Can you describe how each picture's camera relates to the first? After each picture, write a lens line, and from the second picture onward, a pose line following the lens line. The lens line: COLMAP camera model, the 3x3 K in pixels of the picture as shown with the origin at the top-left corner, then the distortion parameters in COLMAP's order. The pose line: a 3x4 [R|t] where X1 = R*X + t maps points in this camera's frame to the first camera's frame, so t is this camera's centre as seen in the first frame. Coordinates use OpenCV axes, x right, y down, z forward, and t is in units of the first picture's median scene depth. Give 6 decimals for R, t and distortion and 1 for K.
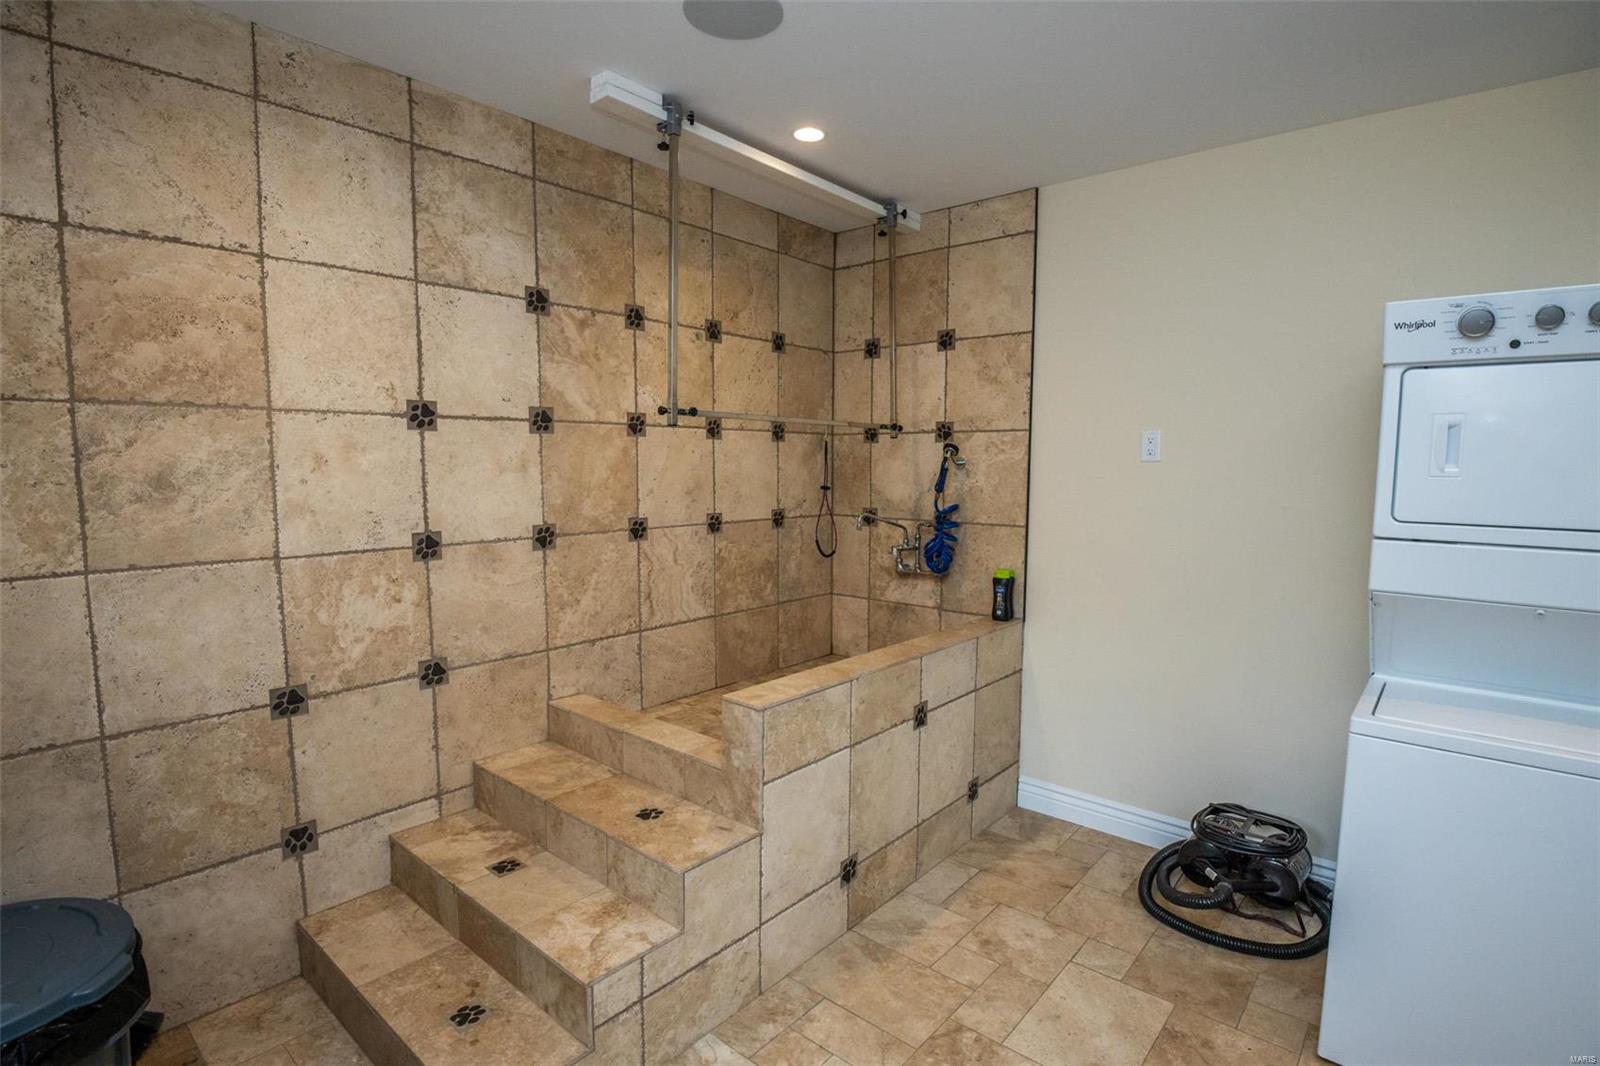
lens RADIAL K [[776.8, 0, 808.6], [0, 776.8, 536.6], [0, 0, 1]] dist [-0.018955, -0.006648]
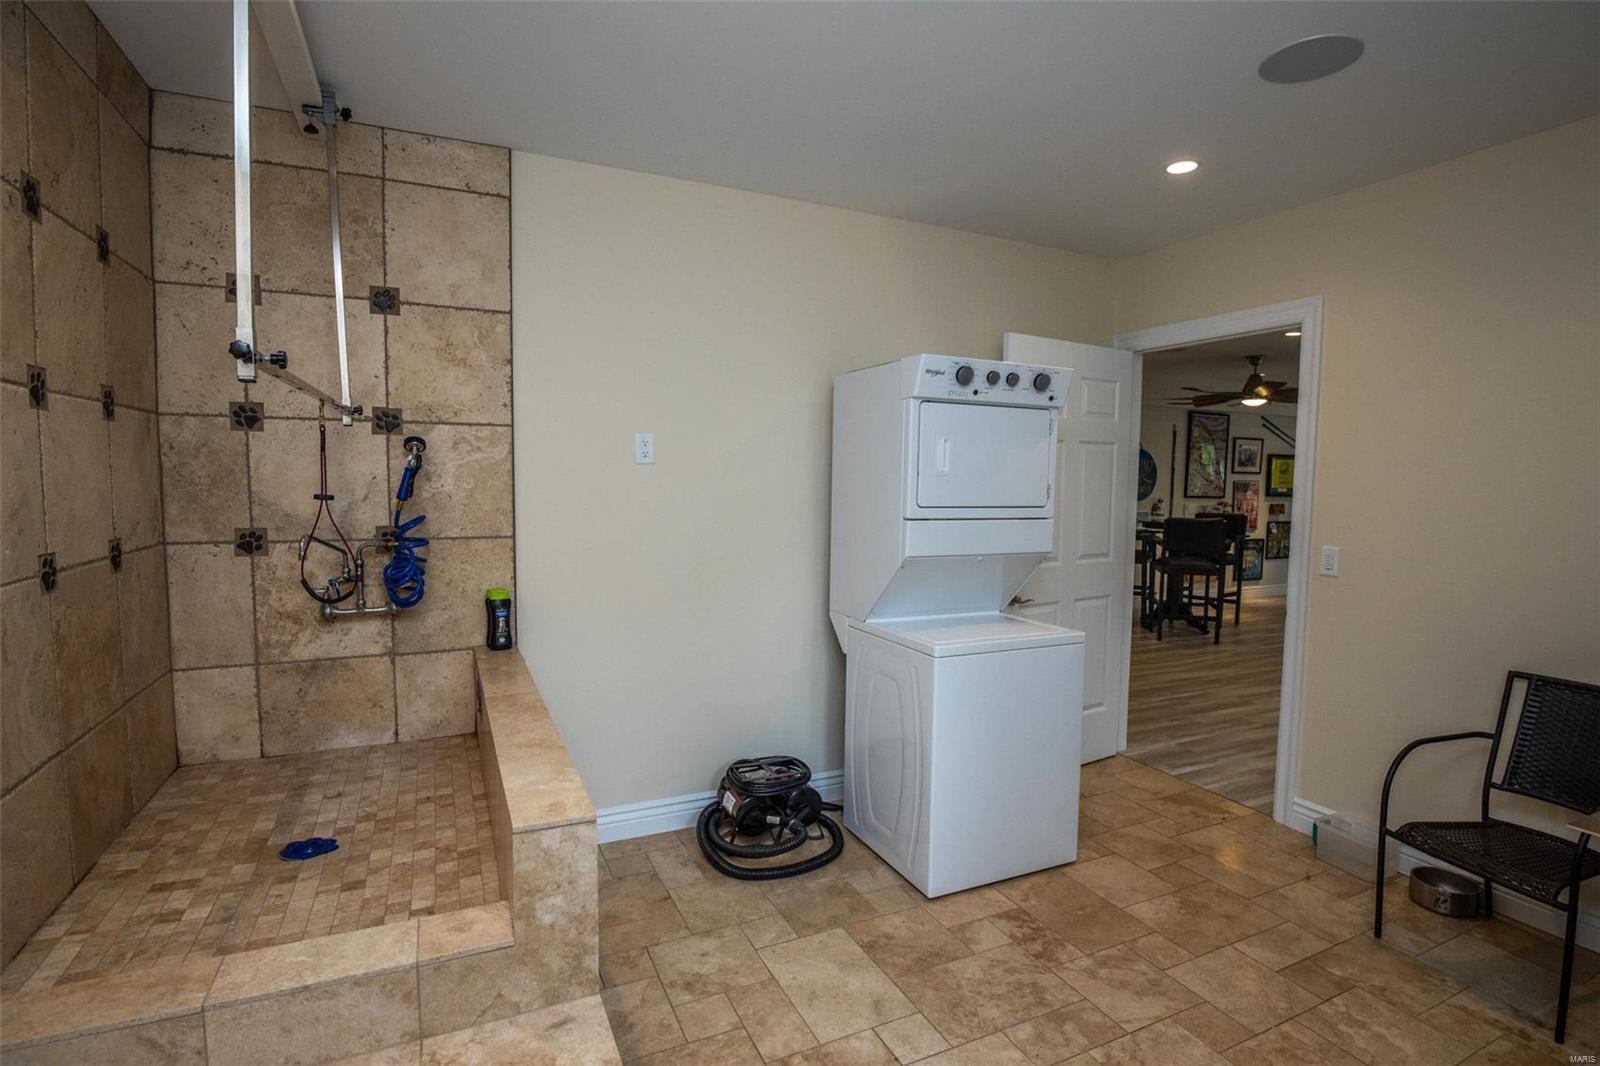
lens RADIAL K [[776.8, 0, 808.6], [0, 776.8, 536.6], [0, 0, 1]] dist [-0.018955, -0.006648]
pose [[0.412095, -0.069272, 0.908504, -0.370980], [0.076717, 0.996203, 0.041160, -0.023376], [-0.907905, 0.052735, 0.415845, 0.338951]]
